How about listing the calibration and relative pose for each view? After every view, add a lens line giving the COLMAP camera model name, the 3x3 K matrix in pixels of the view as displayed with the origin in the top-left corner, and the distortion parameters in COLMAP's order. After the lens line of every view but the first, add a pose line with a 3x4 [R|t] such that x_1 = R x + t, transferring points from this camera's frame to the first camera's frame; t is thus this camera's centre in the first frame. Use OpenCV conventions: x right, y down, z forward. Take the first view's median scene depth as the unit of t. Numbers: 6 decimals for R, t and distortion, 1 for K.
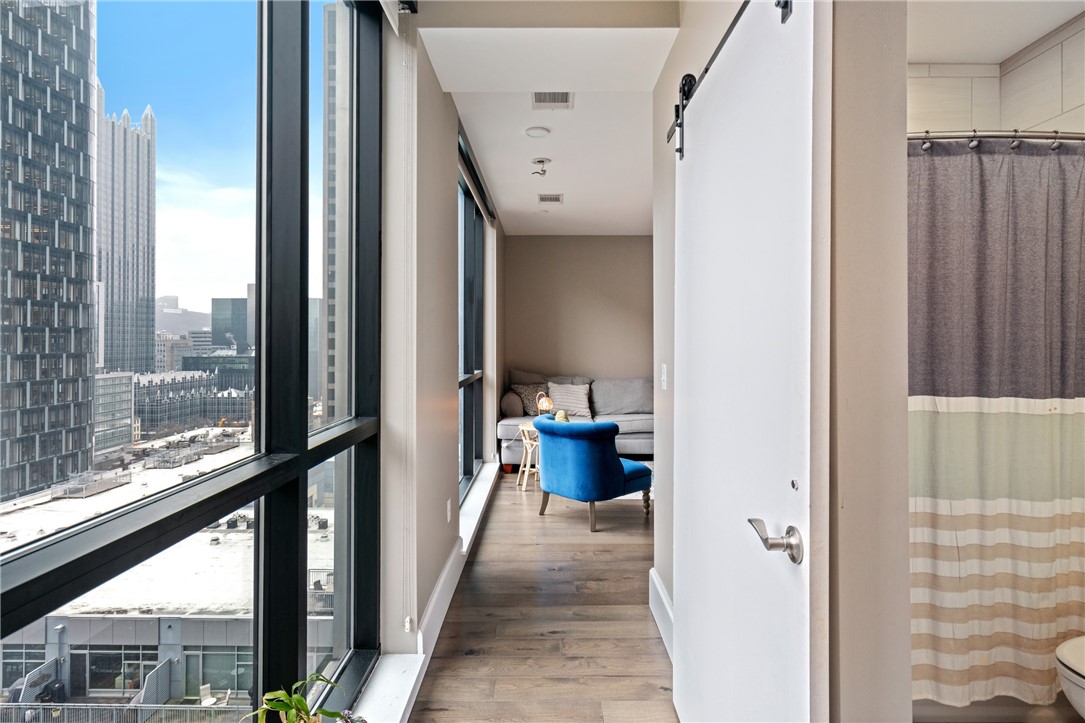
lens RADIAL K [[578.5, 0, 551.3], [0, 578.5, 338.1], [0, 0, 1]] dist [0.004455, 0.001893]
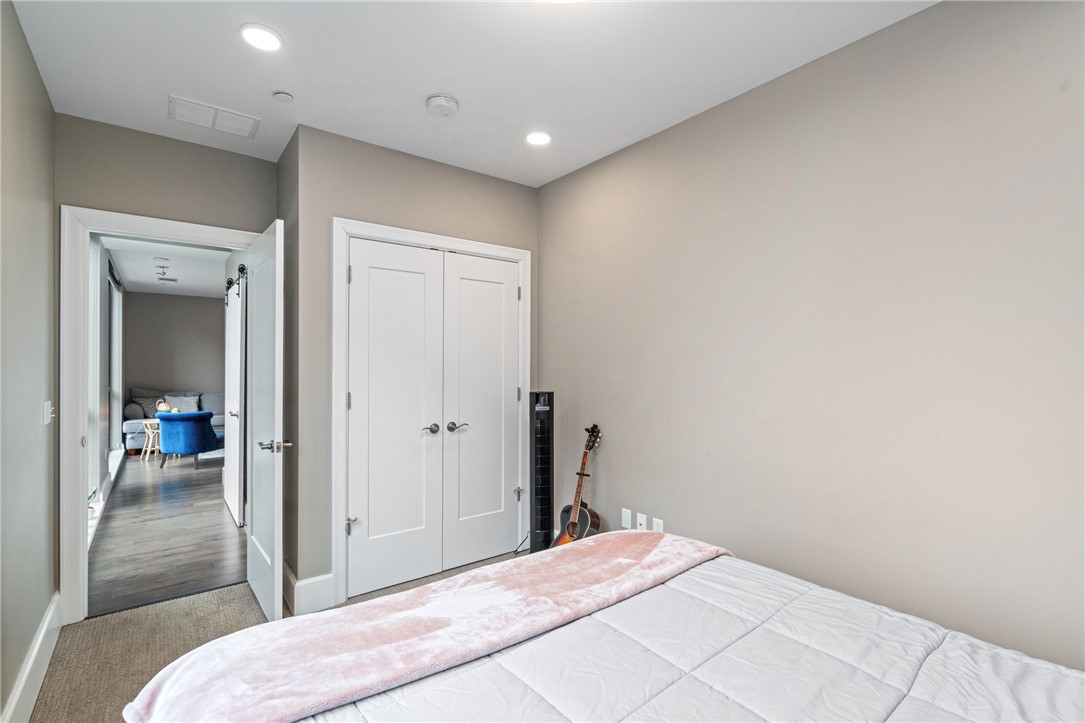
lens RADIAL K [[496.5, 0, 541.9], [0, 496.5, 362.1], [0, 0, 1]] dist [-0.005379, 0.001373]
pose [[0.794414, 0.003513, 0.607366, -0.016362], [-0.003069, 0.999994, -0.001771, -0.018179], [-0.607369, -0.000457, 0.794420, -1.090833]]
